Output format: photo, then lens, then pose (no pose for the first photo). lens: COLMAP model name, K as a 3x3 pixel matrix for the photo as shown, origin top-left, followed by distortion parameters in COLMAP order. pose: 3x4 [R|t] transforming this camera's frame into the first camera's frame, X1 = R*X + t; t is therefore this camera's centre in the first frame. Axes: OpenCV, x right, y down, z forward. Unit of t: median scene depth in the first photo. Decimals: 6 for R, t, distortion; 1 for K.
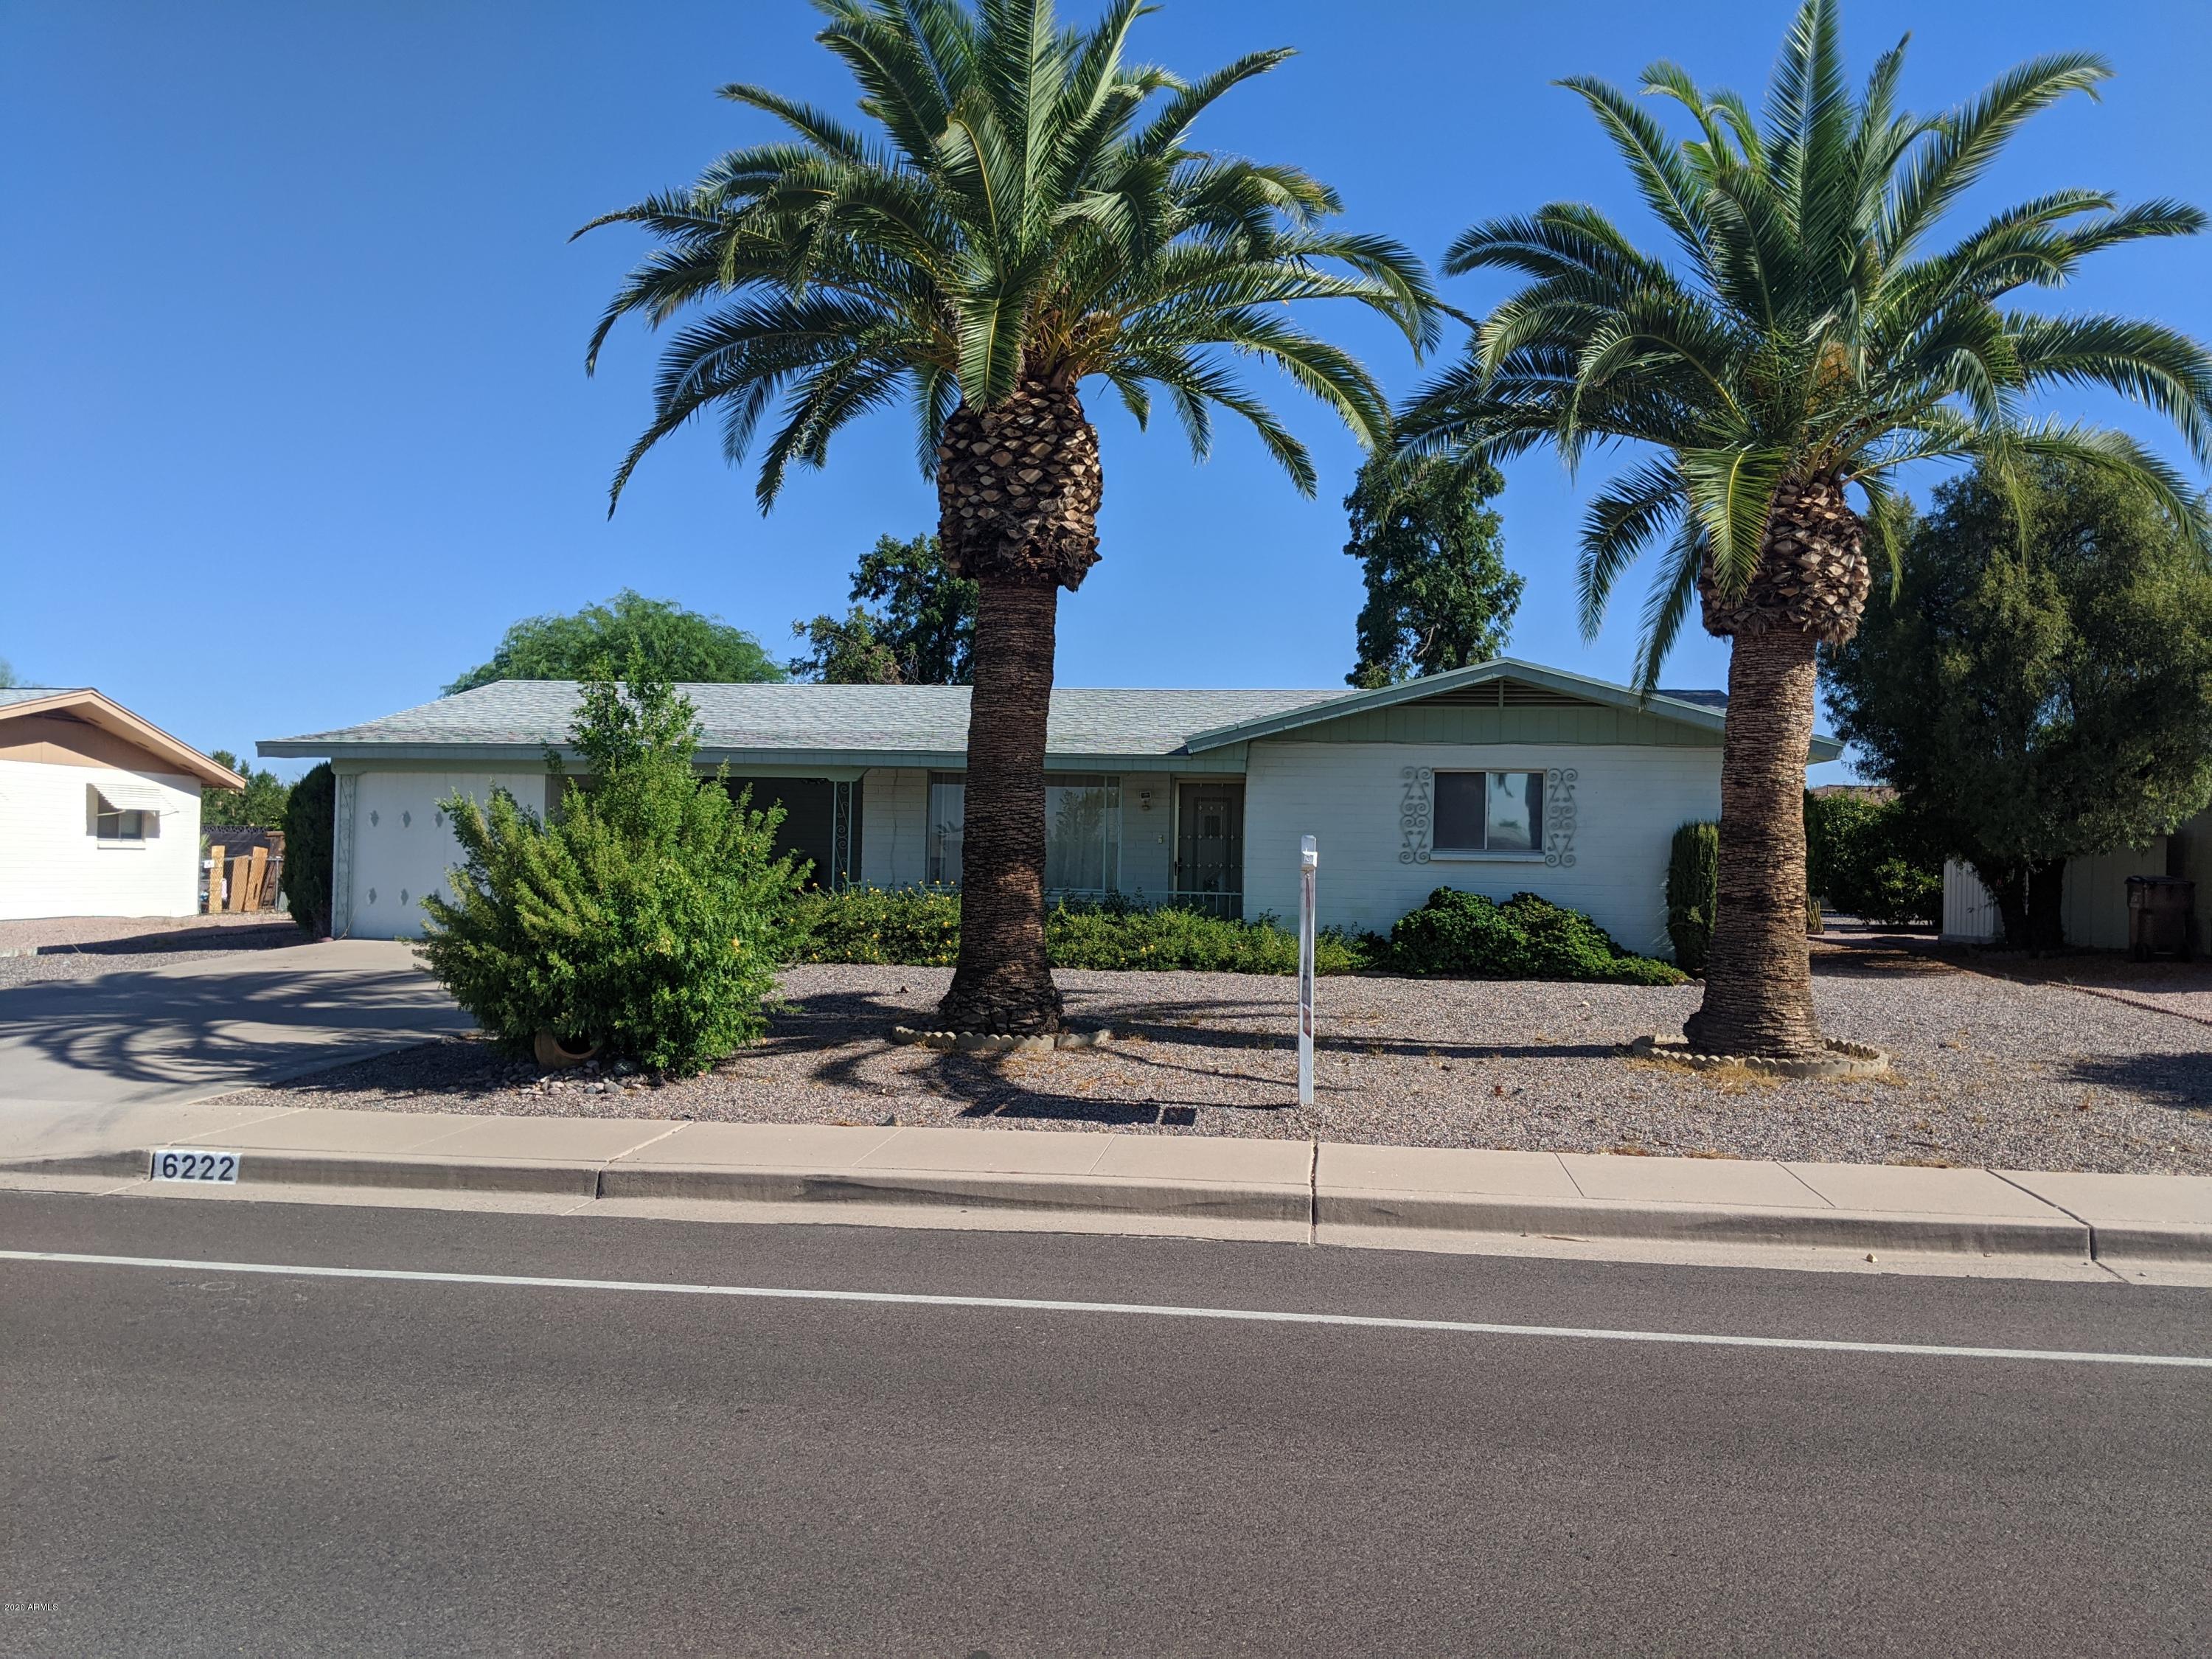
lens RADIAL K [[1768.3, 0, 1106.0], [0, 1768.3, 829.5], [0, 0, 1]] dist [0.092561, -0.185958]
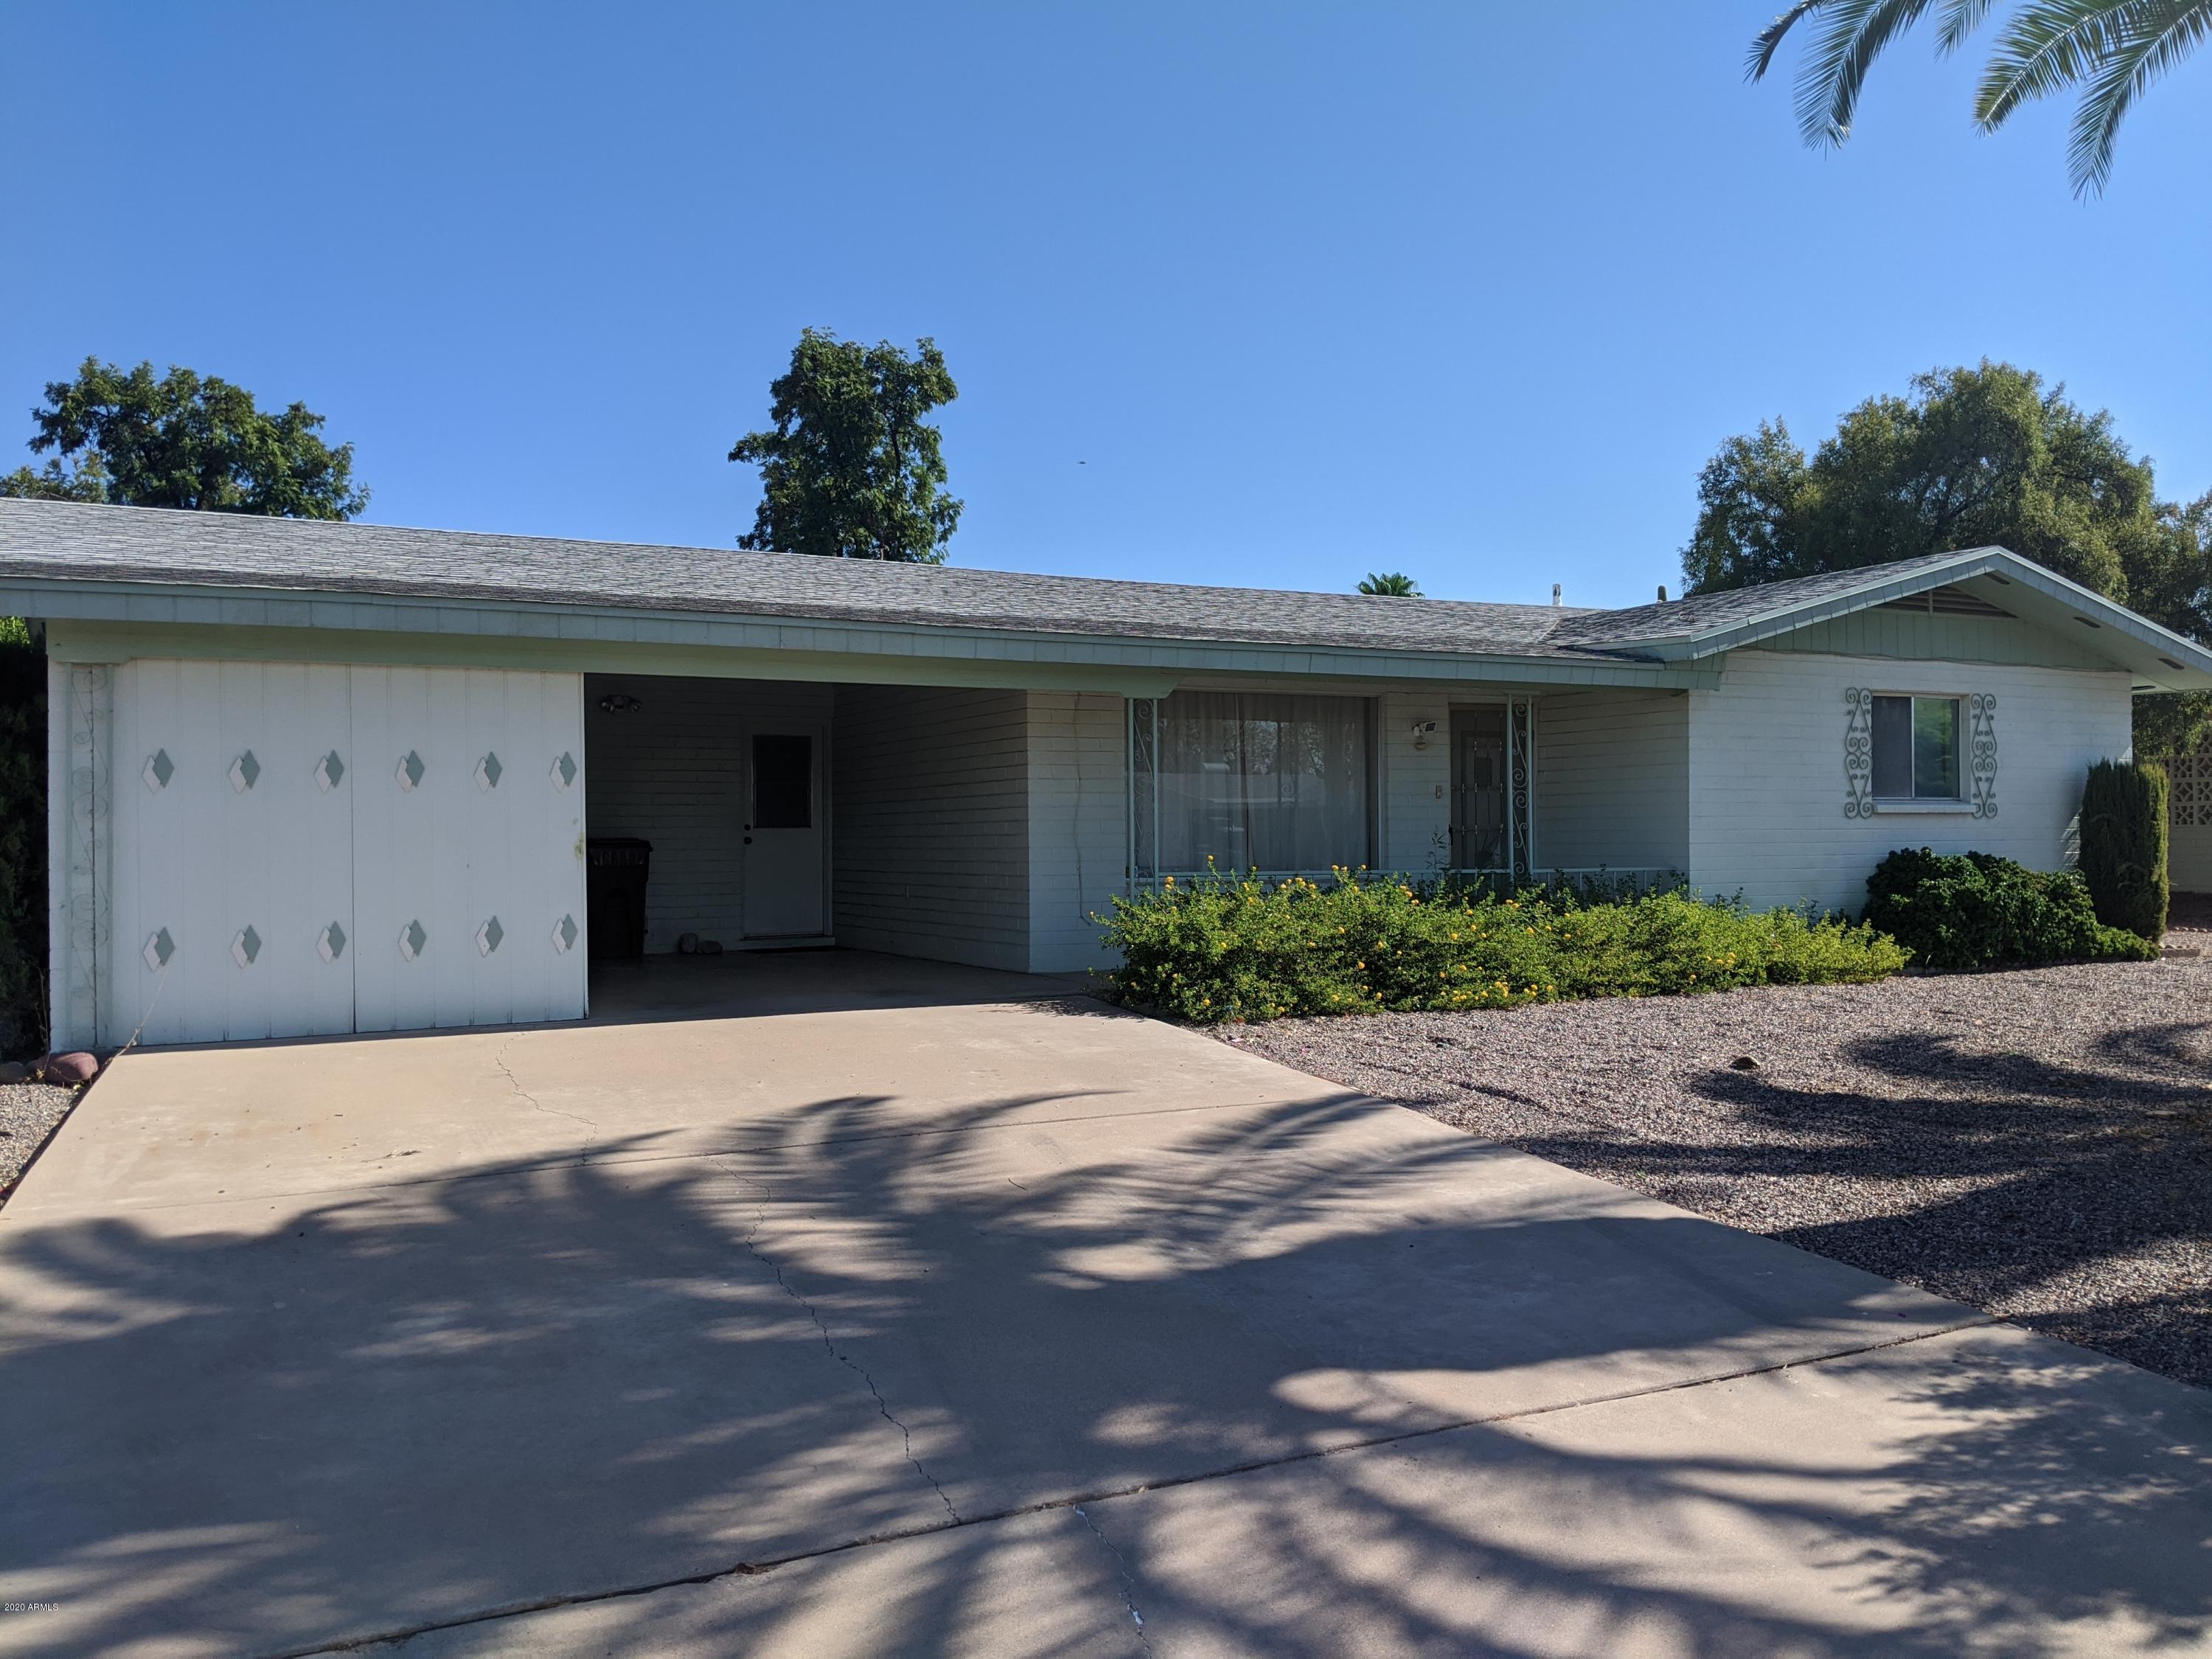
lens RADIAL K [[1768.3, 0, 1106.0], [0, 1768.3, 829.5], [0, 0, 1]] dist [0.092561, -0.185958]
pose [[0.820142, -0.025368, 0.571597, -0.471014], [0.012103, 0.999562, 0.026996, -0.000101], [-0.572031, -0.015223, 0.820090, 0.516905]]
